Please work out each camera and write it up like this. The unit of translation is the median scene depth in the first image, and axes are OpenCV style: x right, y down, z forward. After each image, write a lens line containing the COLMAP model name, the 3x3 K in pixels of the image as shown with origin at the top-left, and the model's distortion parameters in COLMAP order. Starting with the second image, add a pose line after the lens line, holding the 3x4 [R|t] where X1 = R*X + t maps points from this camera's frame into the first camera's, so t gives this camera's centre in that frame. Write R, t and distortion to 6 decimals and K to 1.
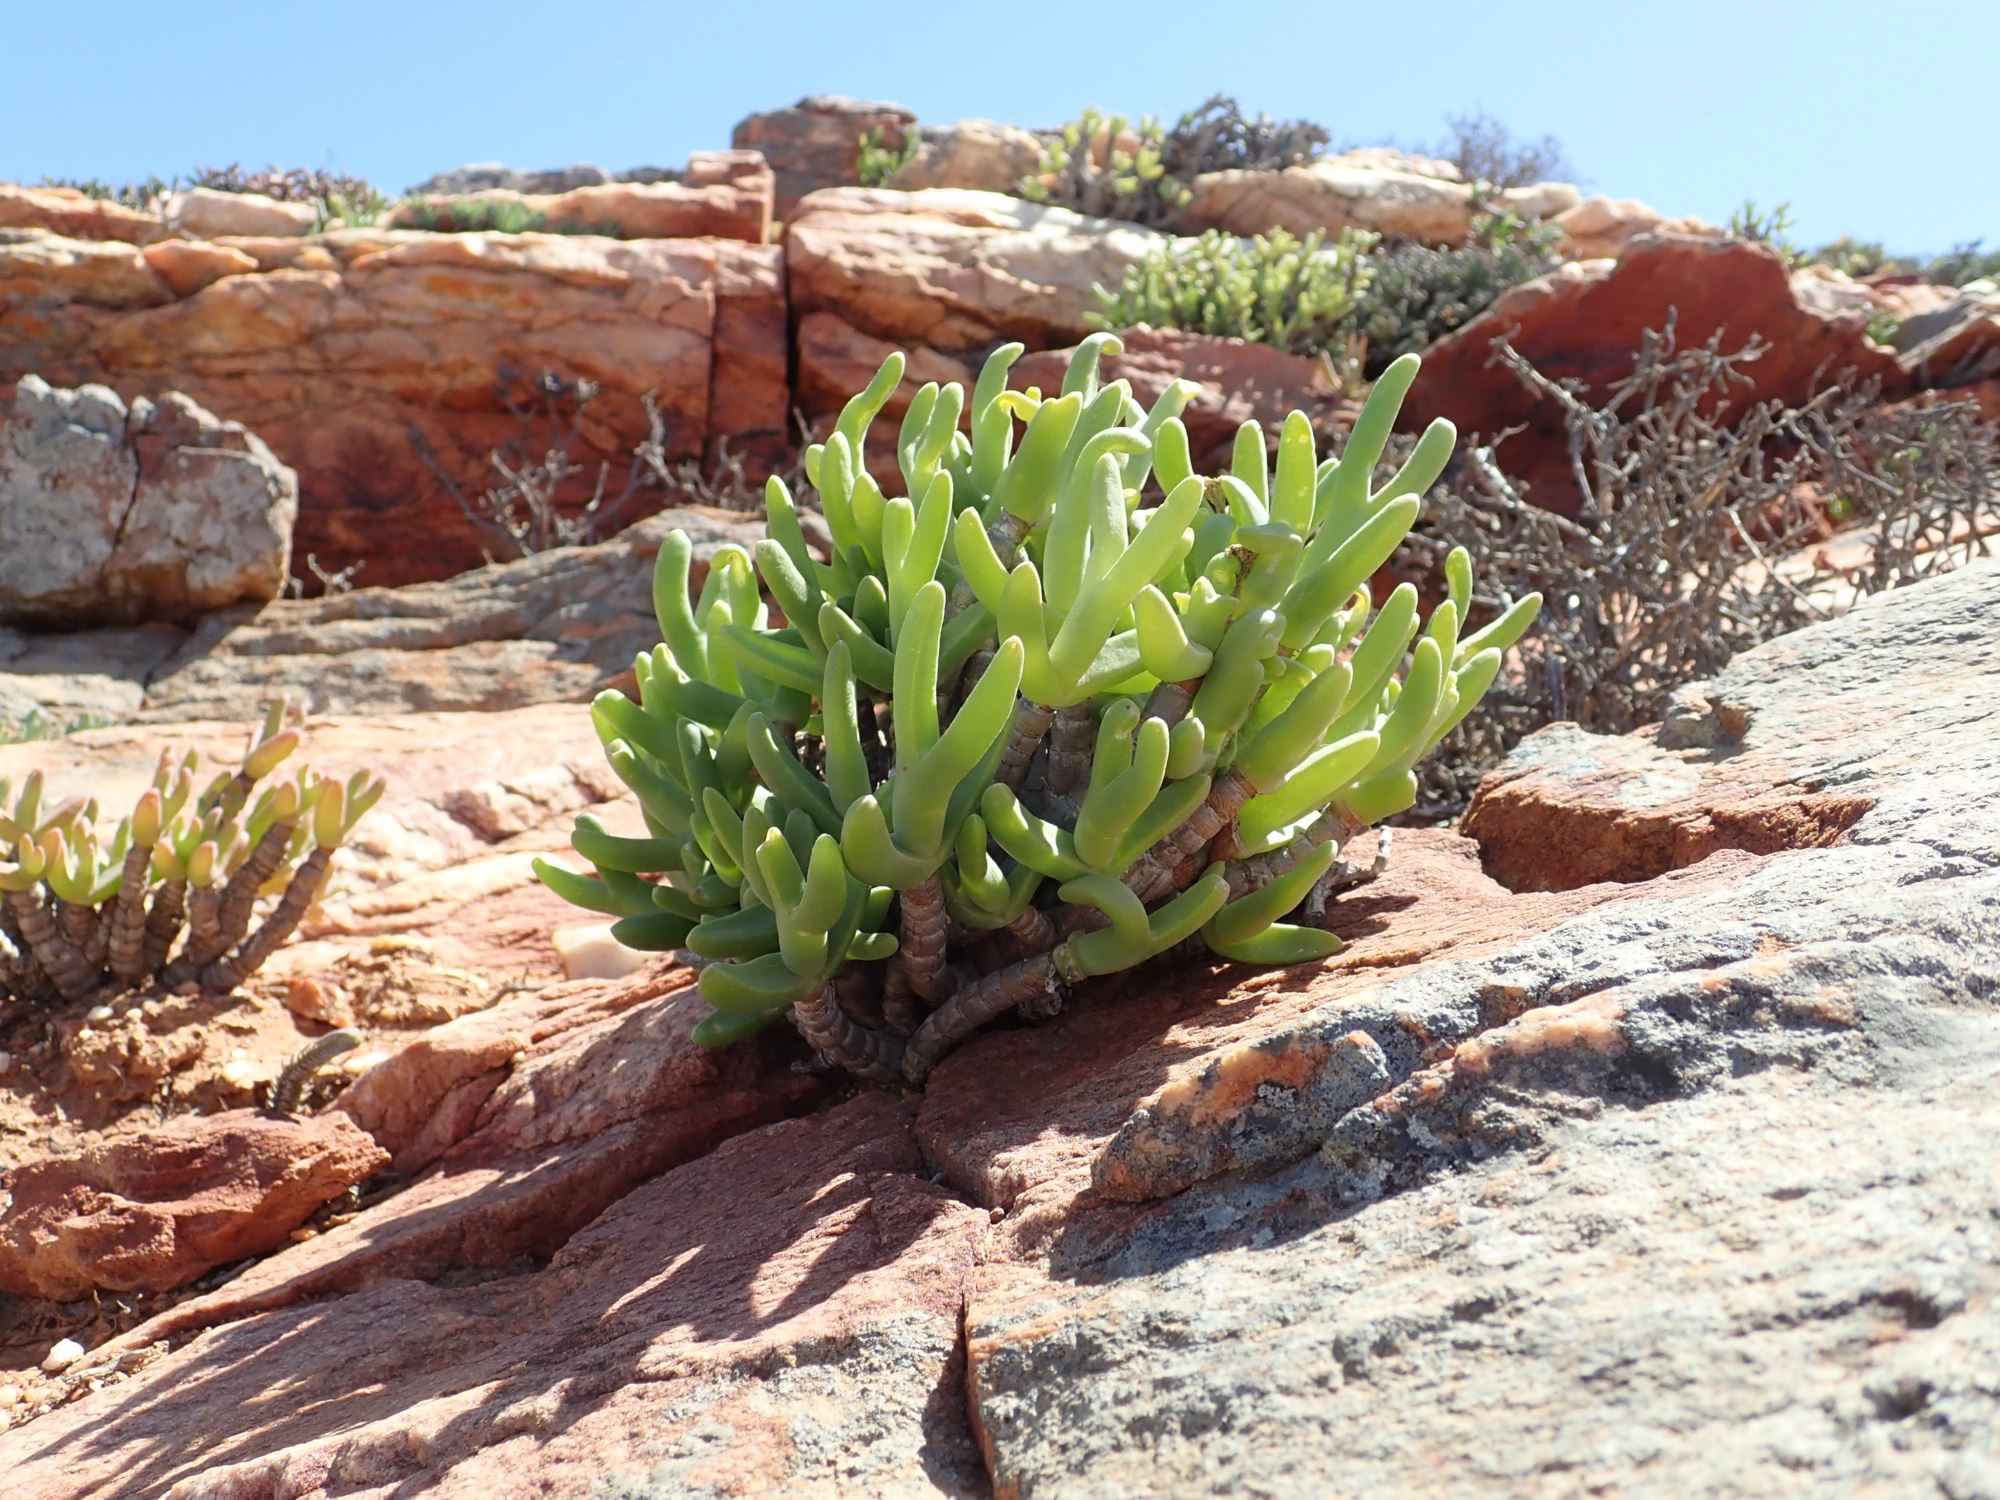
lens RADIAL K [[1792.6, 0, 1000.0], [0, 1792.6, 750.0], [0, 0, 1]] dist [-0.033170, -0.016408]
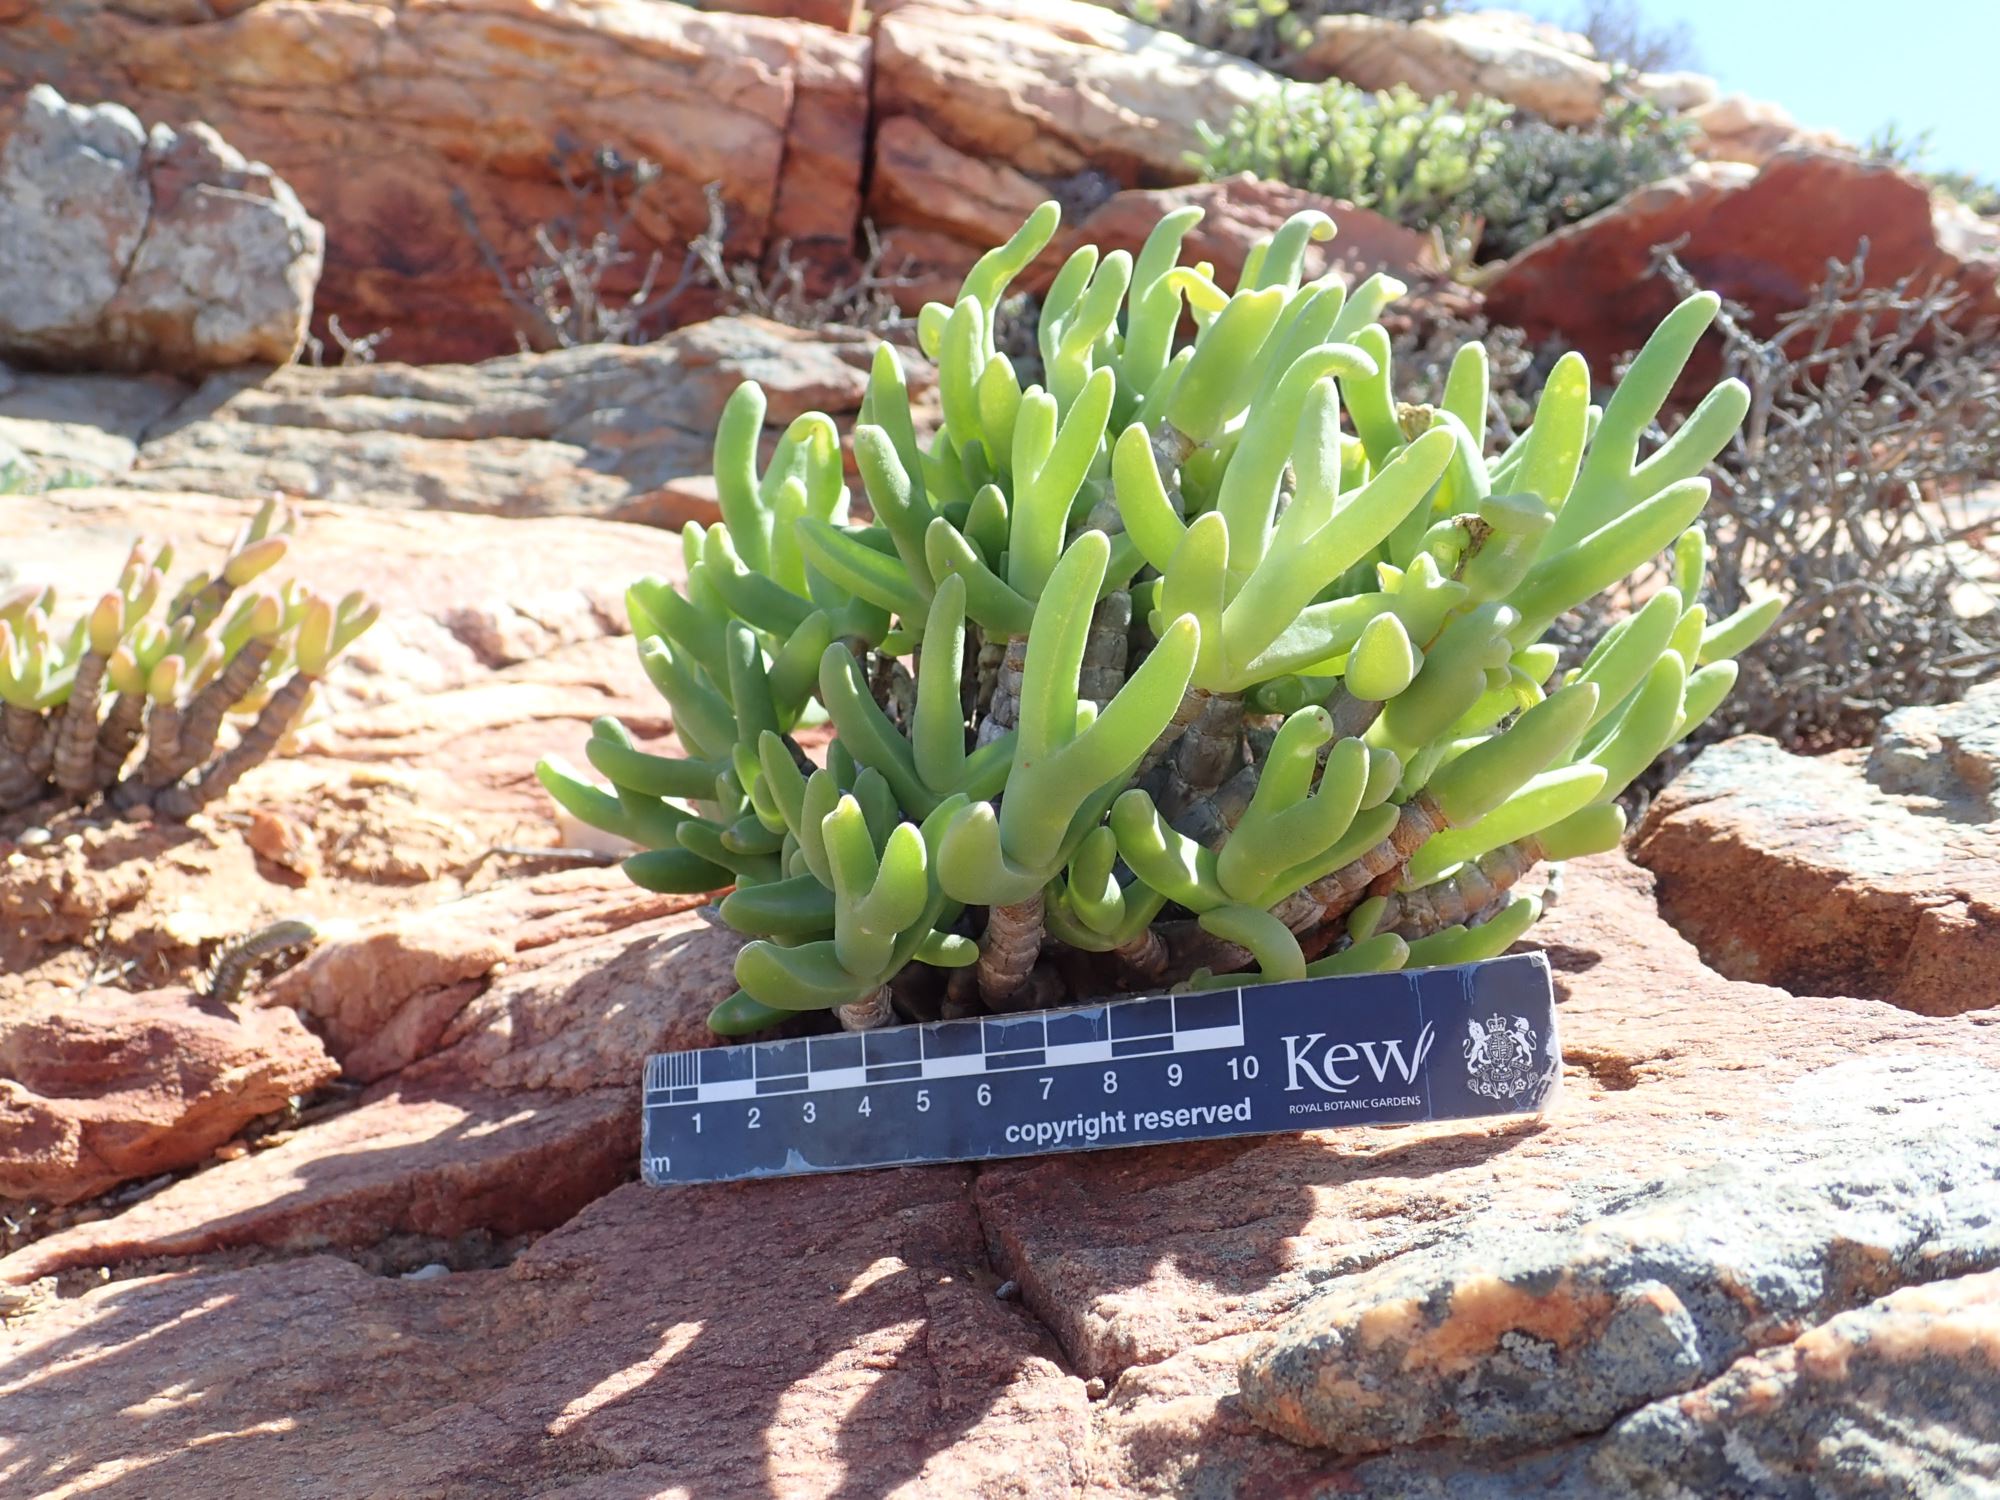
lens RADIAL K [[1788.2, 0, 1000.0], [0, 1788.2, 750.0], [0, 0, 1]] dist [-0.036537, -0.016680]
pose [[0.992401, 0.122965, 0.004548, -0.035063], [-0.122836, 0.987821, 0.095504, -0.034498], [0.007251, -0.095337, 0.995419, 0.118259]]
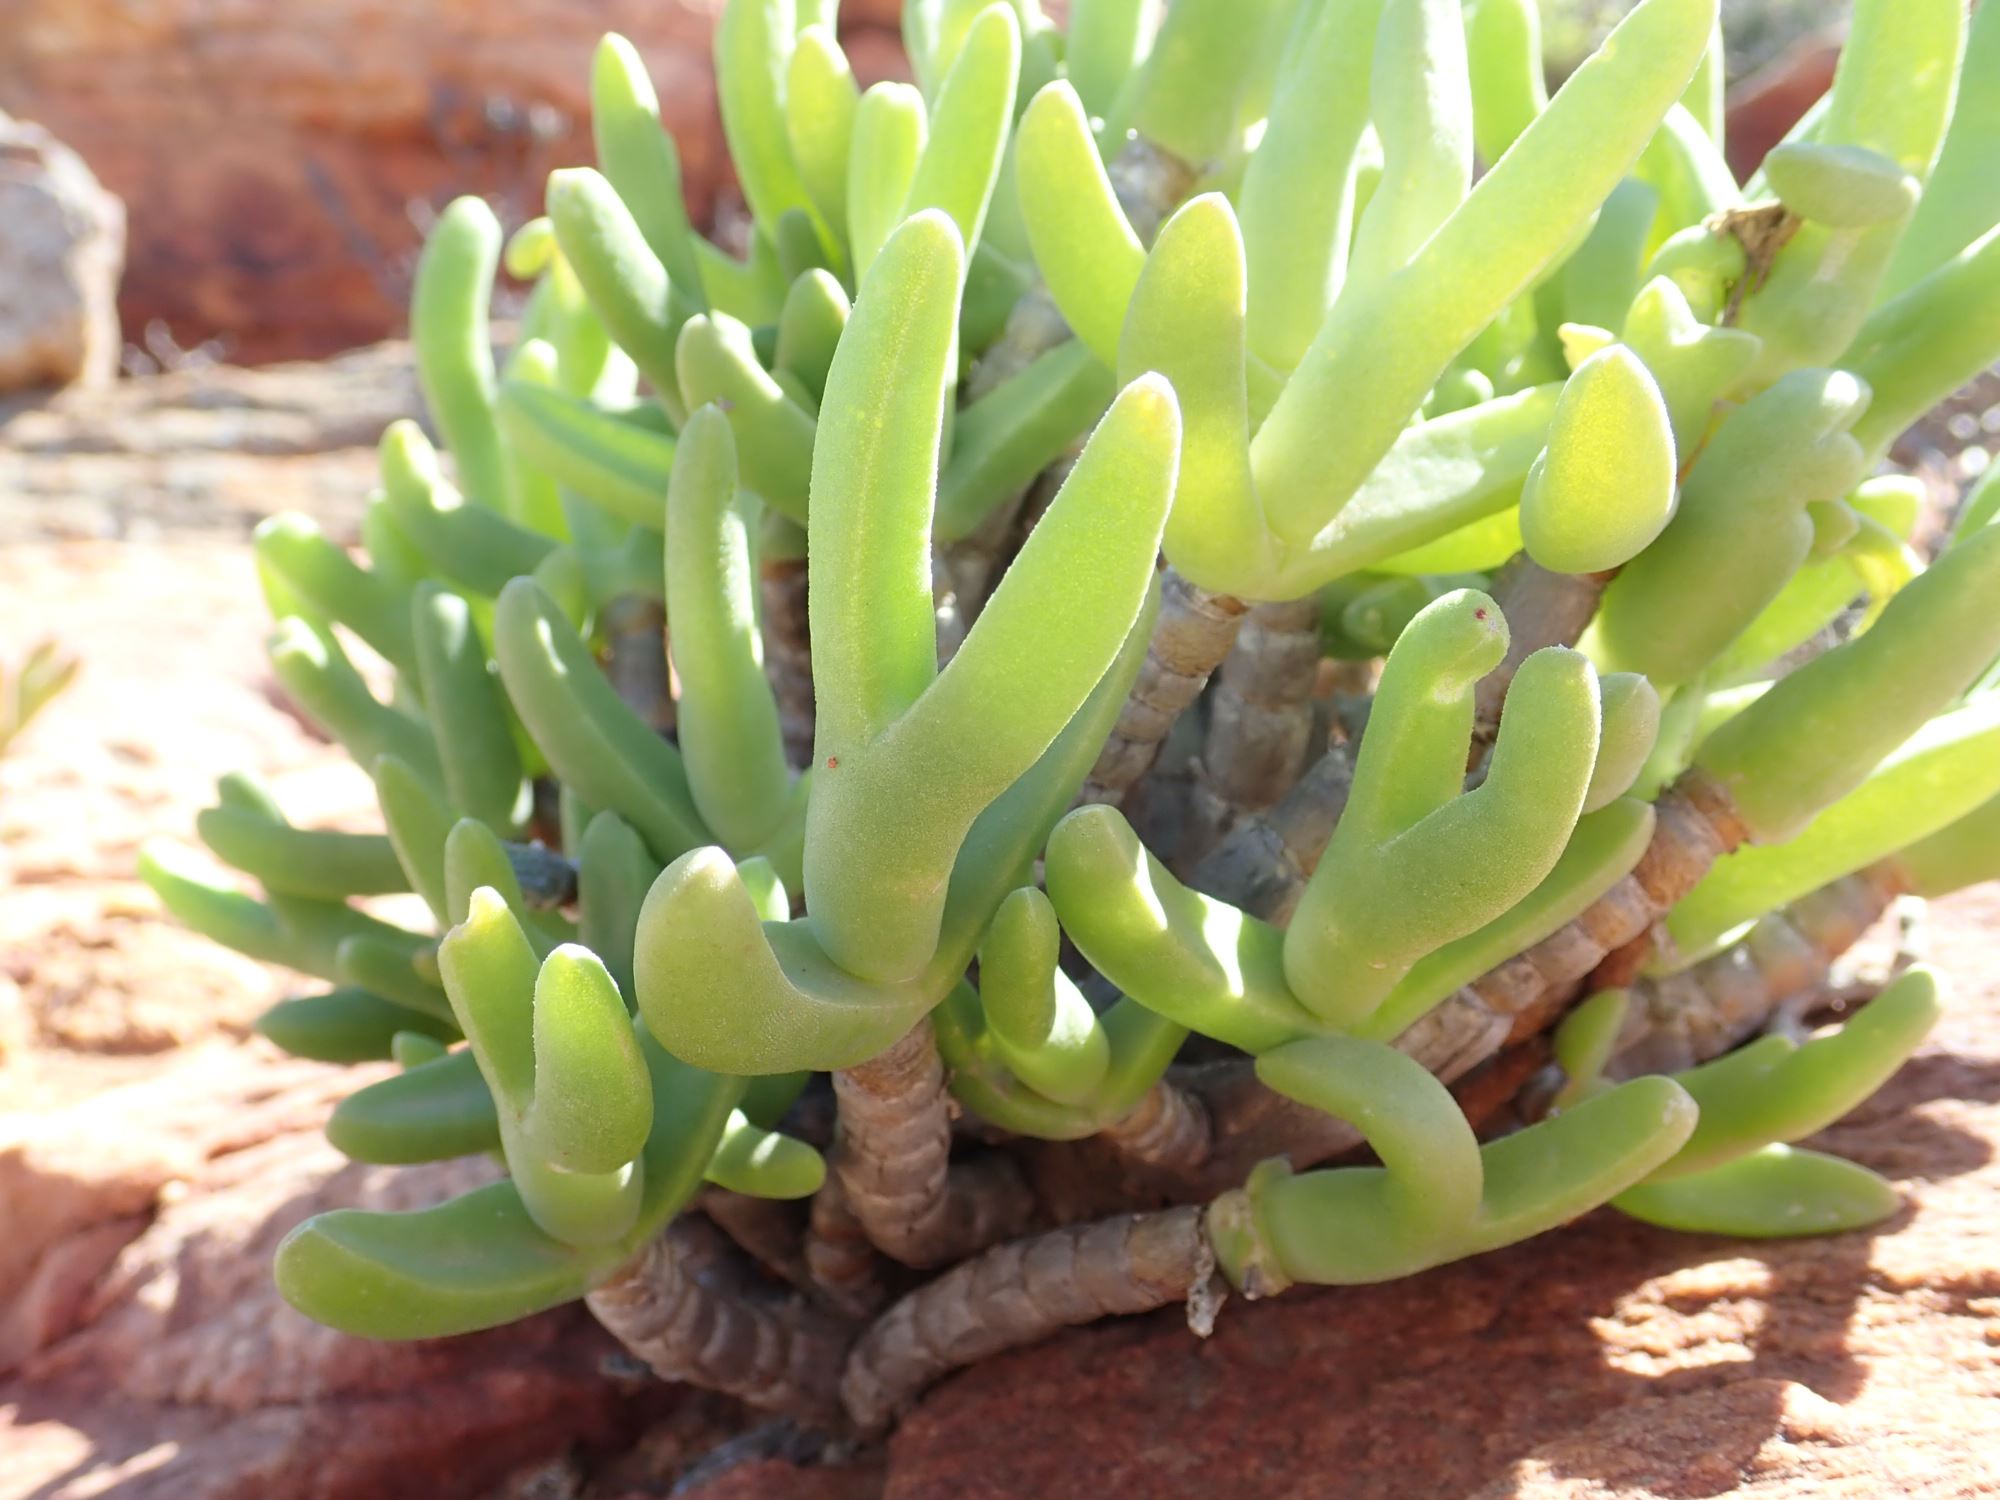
lens RADIAL K [[2079.4, 0, 1000.0], [0, 2079.4, 750.0], [0, 0, 1]] dist [-0.019371, -0.037191]
pose [[0.998177, 0.049545, -0.034462, -0.003626], [-0.047371, 0.996996, 0.061271, -0.009305], [0.037394, -0.059526, 0.997526, 0.302328]]
